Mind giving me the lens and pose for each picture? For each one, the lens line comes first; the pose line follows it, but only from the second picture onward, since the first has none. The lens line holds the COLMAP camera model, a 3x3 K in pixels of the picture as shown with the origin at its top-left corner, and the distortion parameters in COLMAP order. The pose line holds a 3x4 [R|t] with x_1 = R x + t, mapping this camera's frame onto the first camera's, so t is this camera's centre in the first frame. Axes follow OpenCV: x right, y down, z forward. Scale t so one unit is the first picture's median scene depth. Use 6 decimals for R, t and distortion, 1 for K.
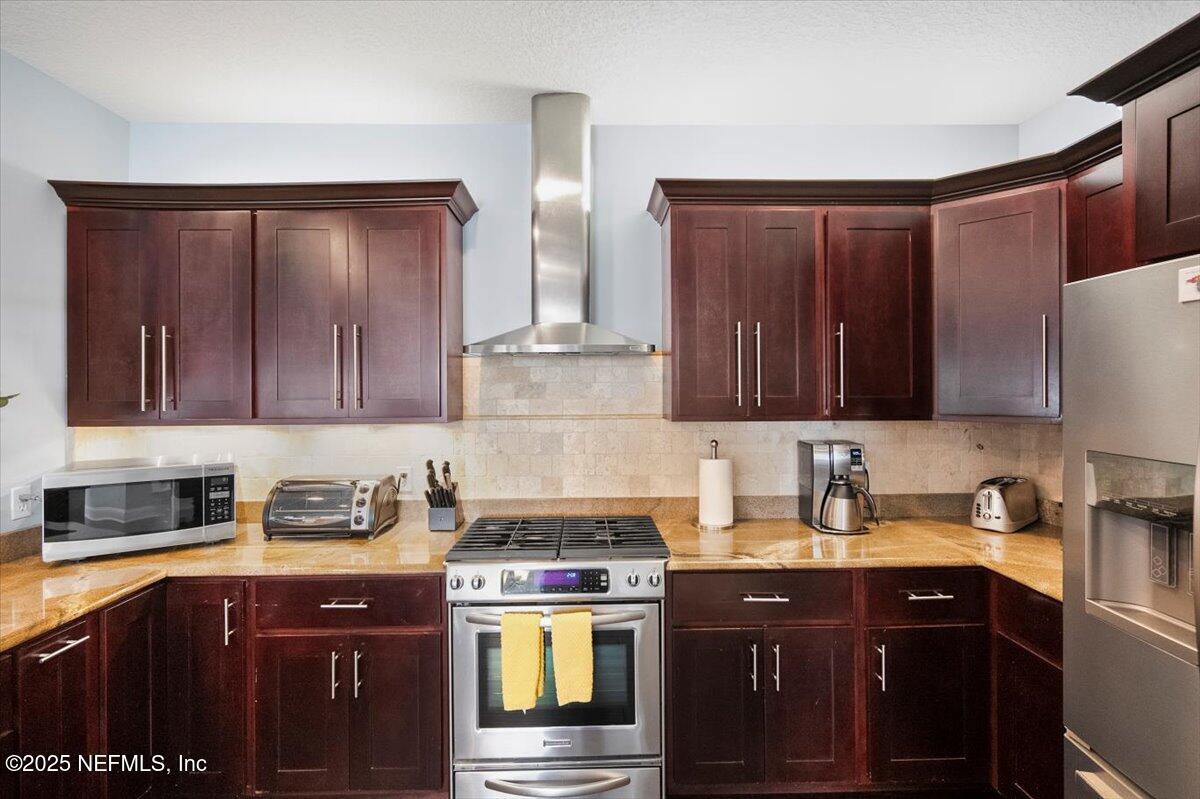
lens RADIAL K [[560.2, 0, 600.9], [0, 560.2, 389.2], [0, 0, 1]] dist [0.004035, 0.001315]
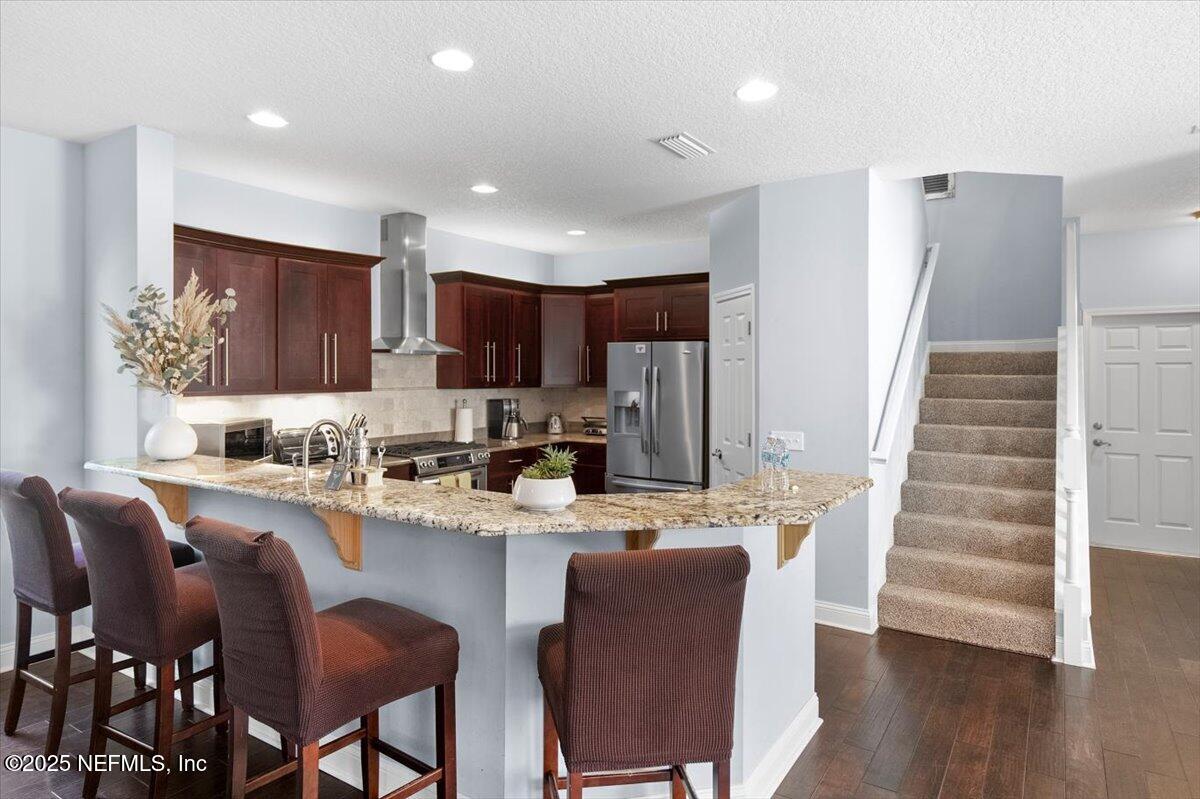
lens RADIAL K [[704.1, 0, 594.1], [0, 704.1, 373.7], [0, 0, 1]] dist [0.000106, 0.000002]
pose [[0.569967, 0.005706, 0.821648, -1.698511], [0.000352, 0.999974, -0.007189, 0.020424], [-0.821668, 0.004387, 0.569950, -0.848763]]
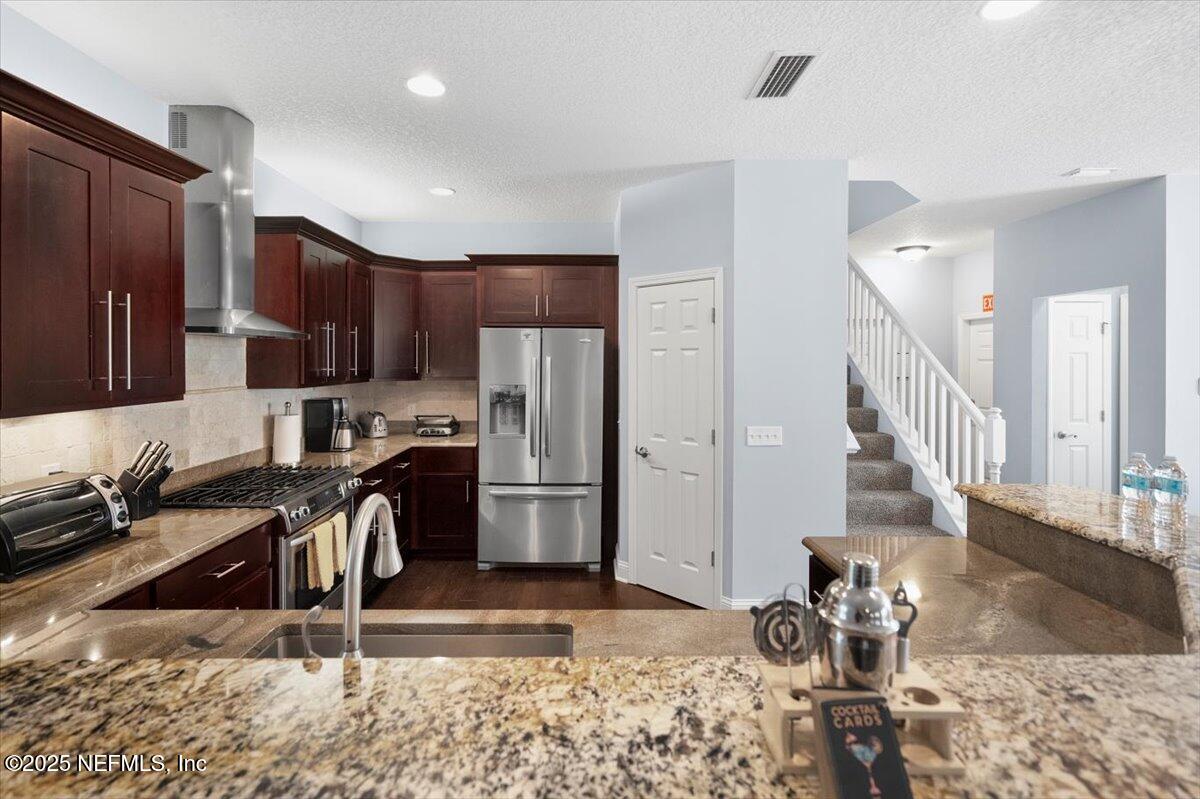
lens RADIAL K [[560.2, 0, 588.1], [0, 560.2, 361.4], [0, 0, 1]] dist [0.004035, 0.001315]
pose [[0.019022, 0.003832, 0.999812, -1.271259], [0.006205, 0.999973, -0.003951, -0.000253], [-0.999800, 0.006279, 0.018998, 0.245677]]
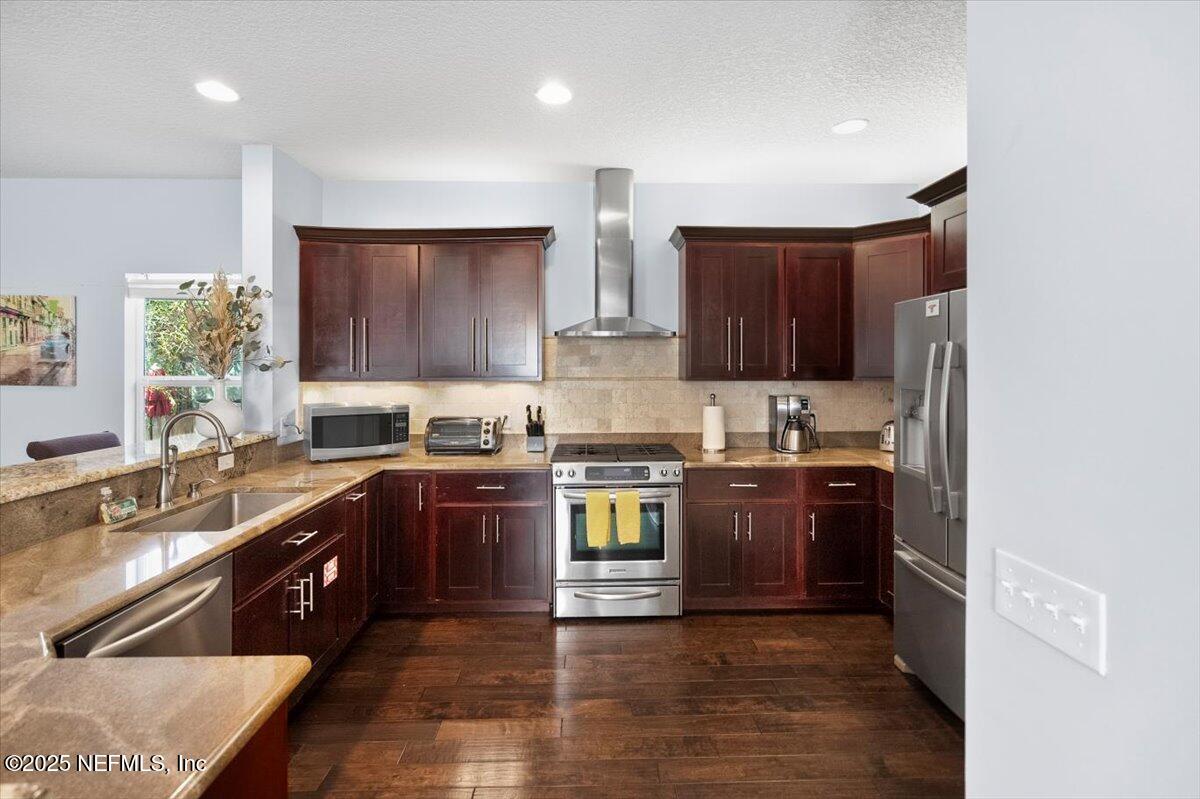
lens RADIAL K [[563.3, 0, 606.3], [0, 563.3, 374.8], [0, 0, 1]] dist [-0.000123, -0.000212]
pose [[0.999912, 0.004331, 0.012528, -0.114664], [-0.004447, 0.999947, 0.009279, 0.028341], [-0.012487, -0.009334, 0.999878, -0.564290]]
